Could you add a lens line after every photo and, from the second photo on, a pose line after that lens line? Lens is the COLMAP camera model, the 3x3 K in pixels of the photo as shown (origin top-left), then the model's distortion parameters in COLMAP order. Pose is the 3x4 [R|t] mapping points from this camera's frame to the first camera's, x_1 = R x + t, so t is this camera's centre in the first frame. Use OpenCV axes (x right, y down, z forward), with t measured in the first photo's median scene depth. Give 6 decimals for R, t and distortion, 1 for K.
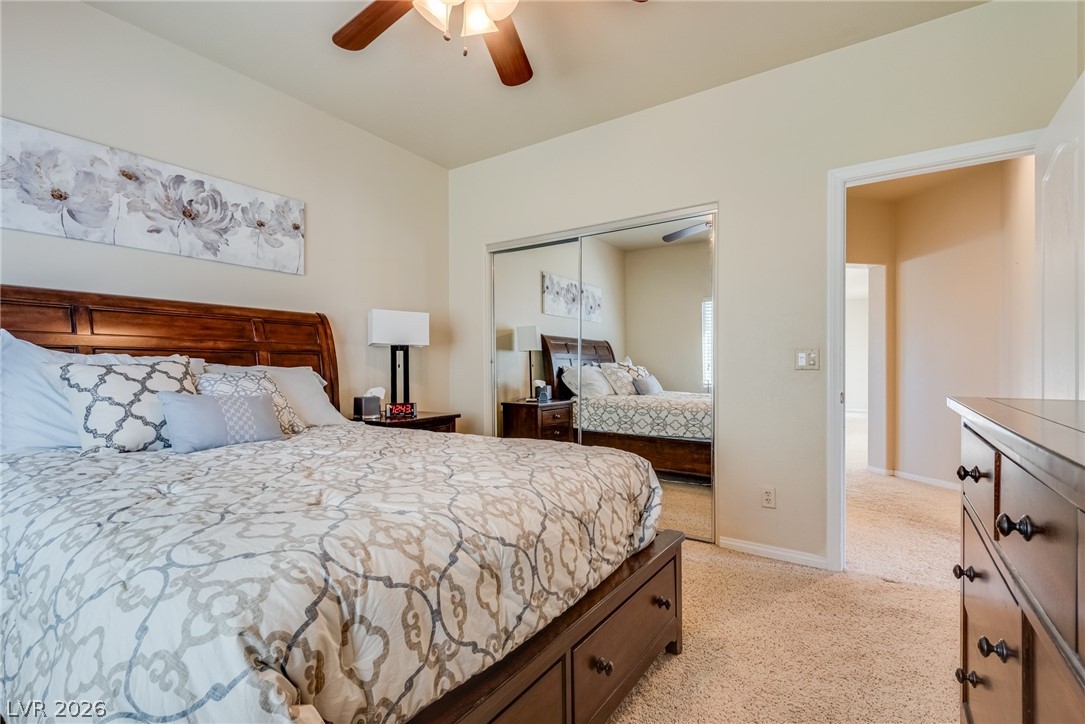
lens RADIAL K [[497.6, 0, 541.6], [0, 497.6, 364.7], [0, 0, 1]] dist [0.001535, -0.000468]
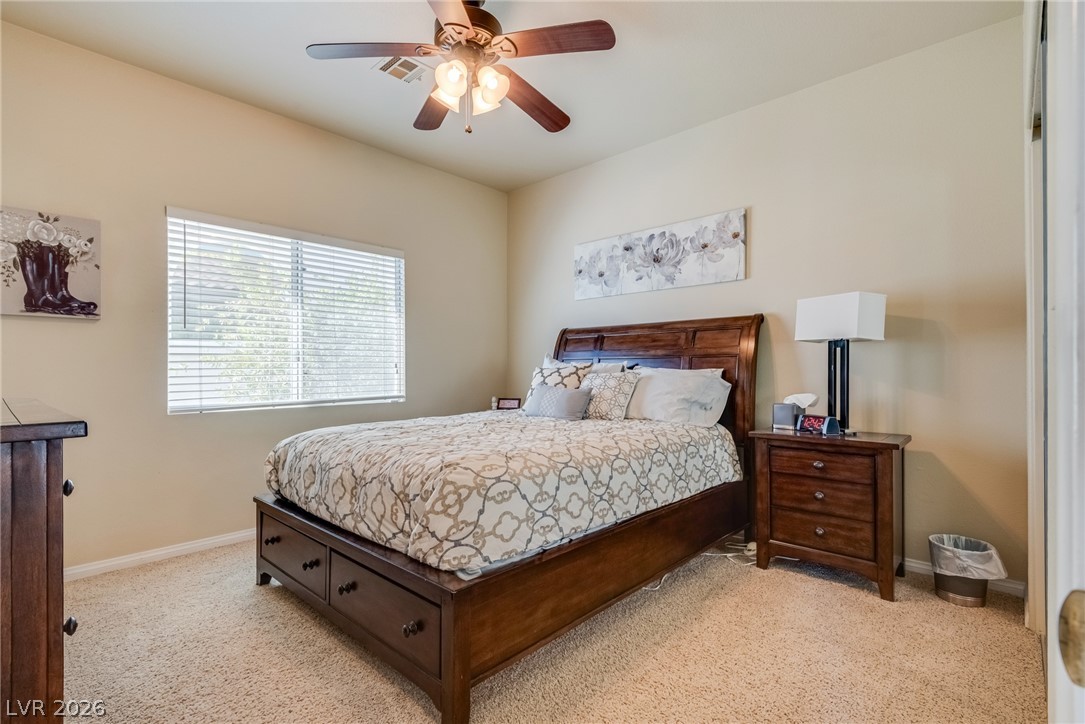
lens RADIAL K [[497.6, 0, 543.0], [0, 497.6, 368.3], [0, 0, 1]] dist [0.001535, -0.000468]
pose [[-0.140880, -0.005440, -0.990012, 0.683762], [0.007191, 0.999953, -0.006518, 0.007801], [0.990001, -0.008038, -0.140834, 0.845935]]
